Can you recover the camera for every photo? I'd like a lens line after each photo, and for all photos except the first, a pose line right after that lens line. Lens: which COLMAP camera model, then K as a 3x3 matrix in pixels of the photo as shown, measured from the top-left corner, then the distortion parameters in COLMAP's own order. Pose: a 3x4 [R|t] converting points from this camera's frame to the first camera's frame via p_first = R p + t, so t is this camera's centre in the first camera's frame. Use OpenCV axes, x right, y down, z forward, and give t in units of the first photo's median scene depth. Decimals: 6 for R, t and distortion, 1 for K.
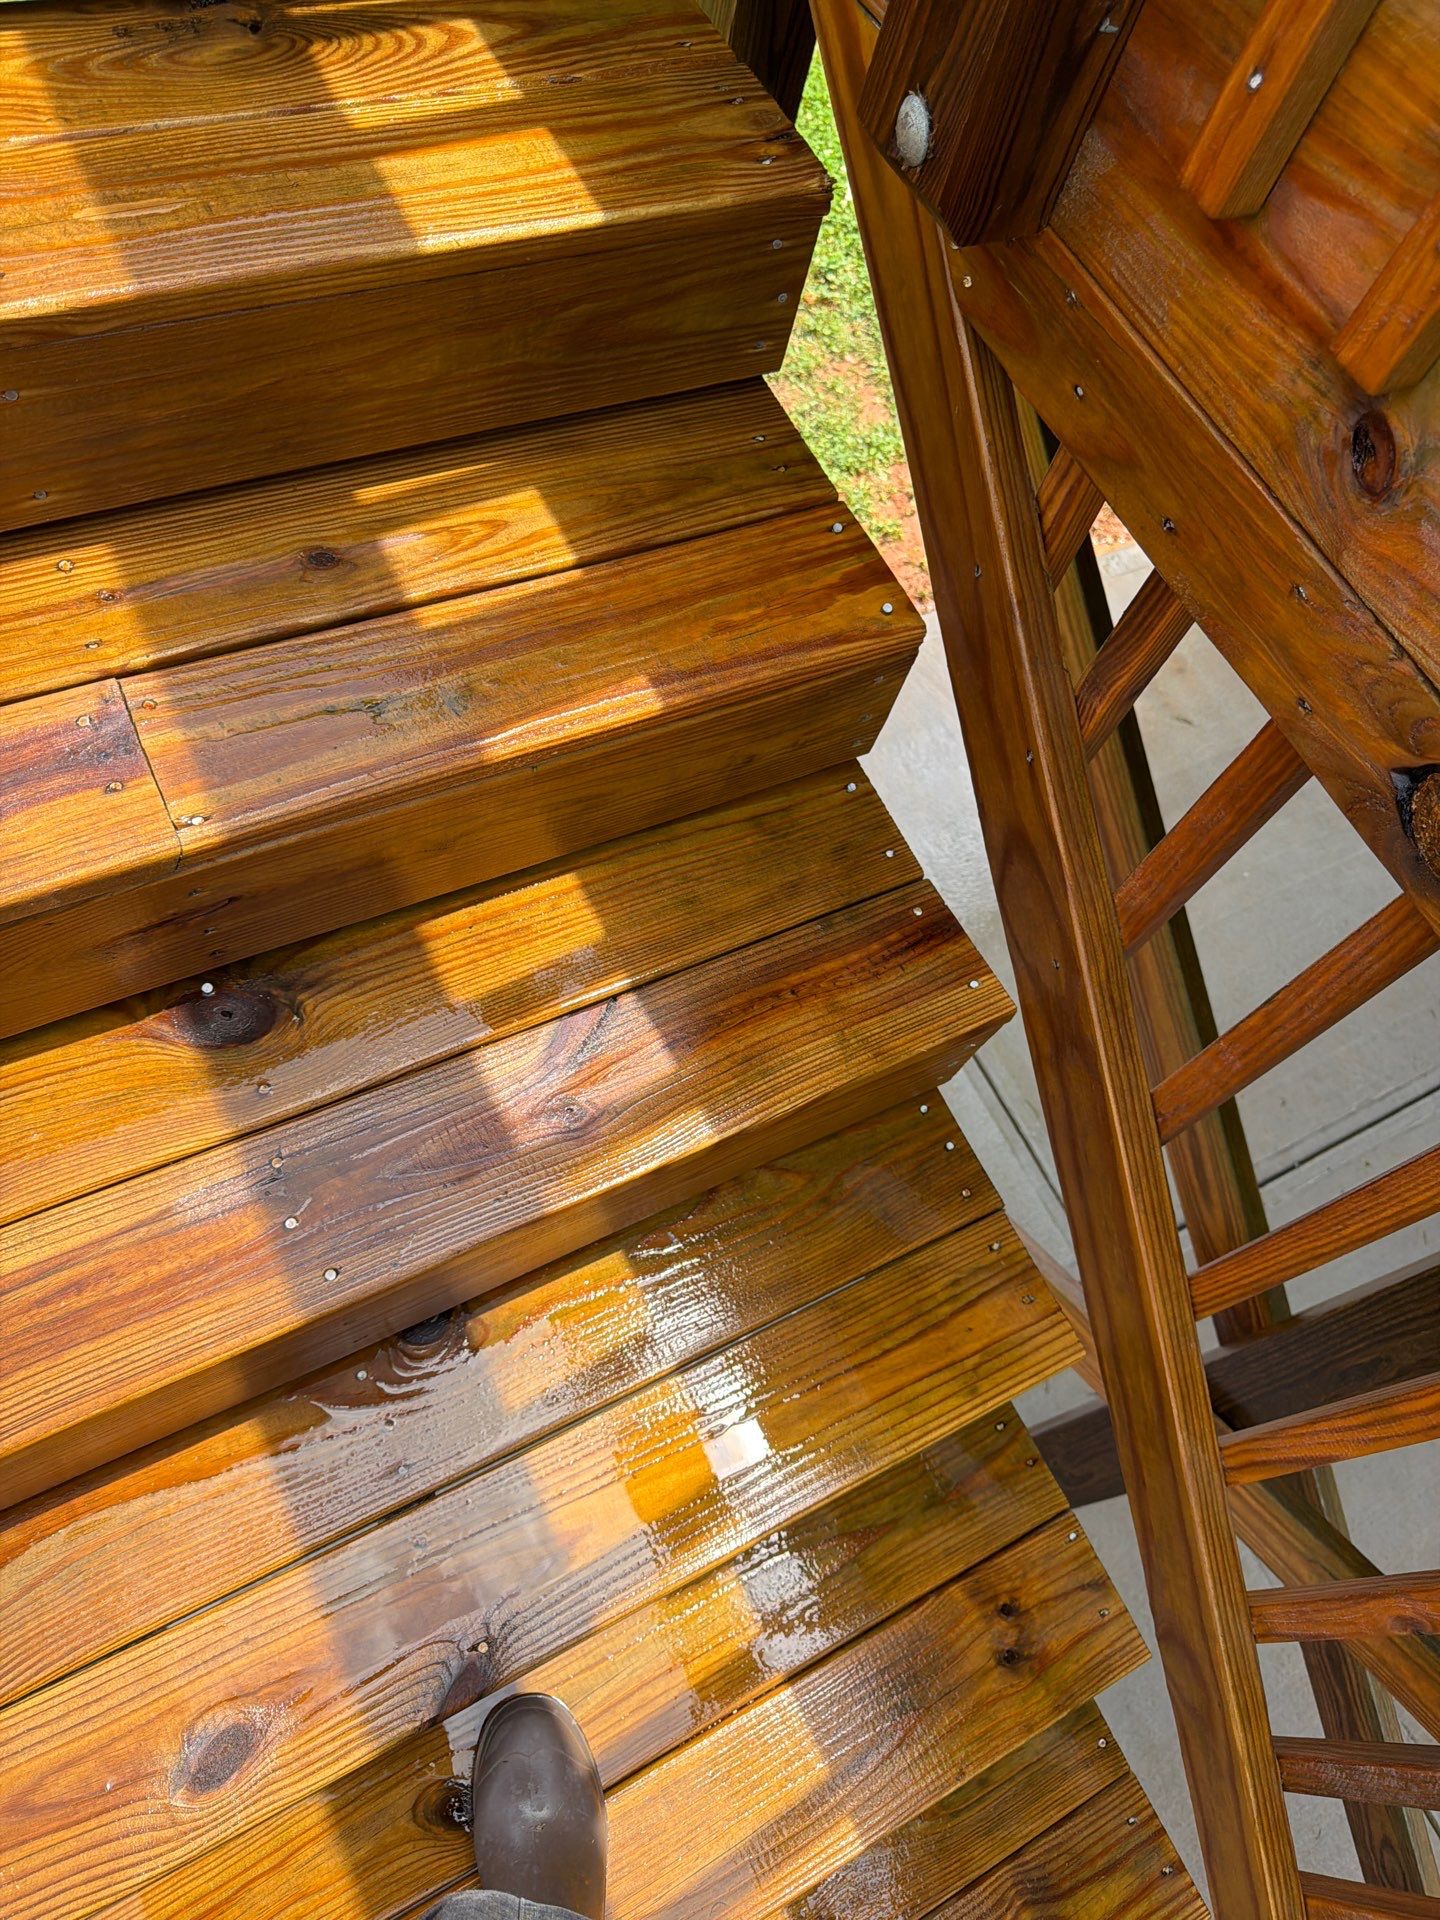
lens RADIAL K [[1387.6, 0, 708.0], [0, 1387.6, 967.6], [0, 0, 1]] dist [0.025909, -0.033983]
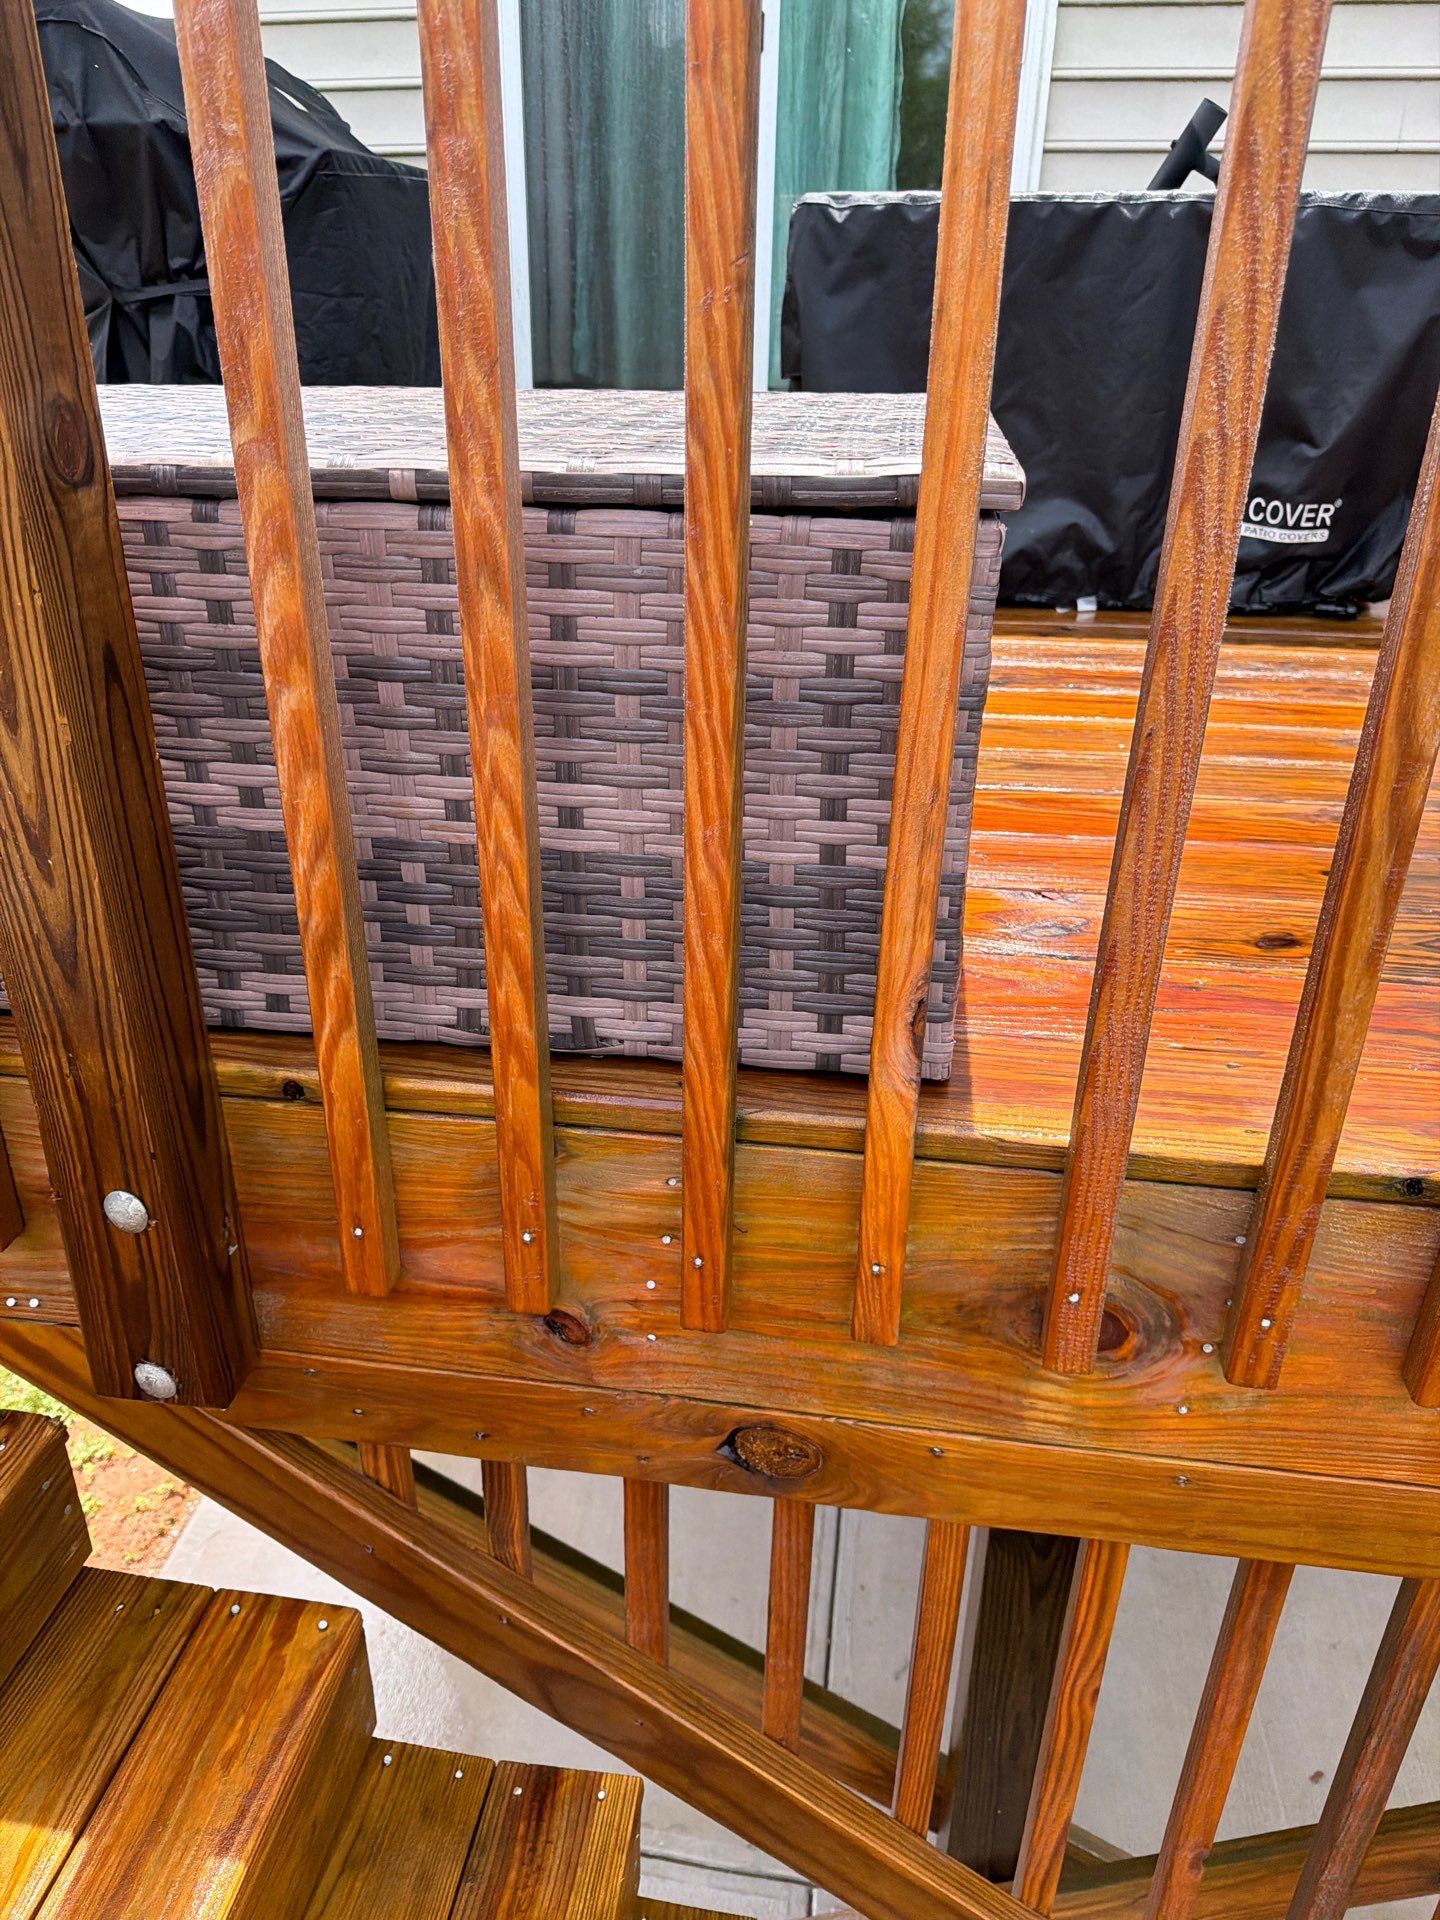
lens RADIAL K [[1387.6, 0, 717.2], [0, 1387.6, 961.5], [0, 0, 1]] dist [0.025909, -0.033983]
pose [[0.581593, -0.511075, 0.632892, -0.150284], [0.758131, 0.622602, -0.193915, -0.140599], [-0.294935, 0.592595, 0.749563, -0.345166]]
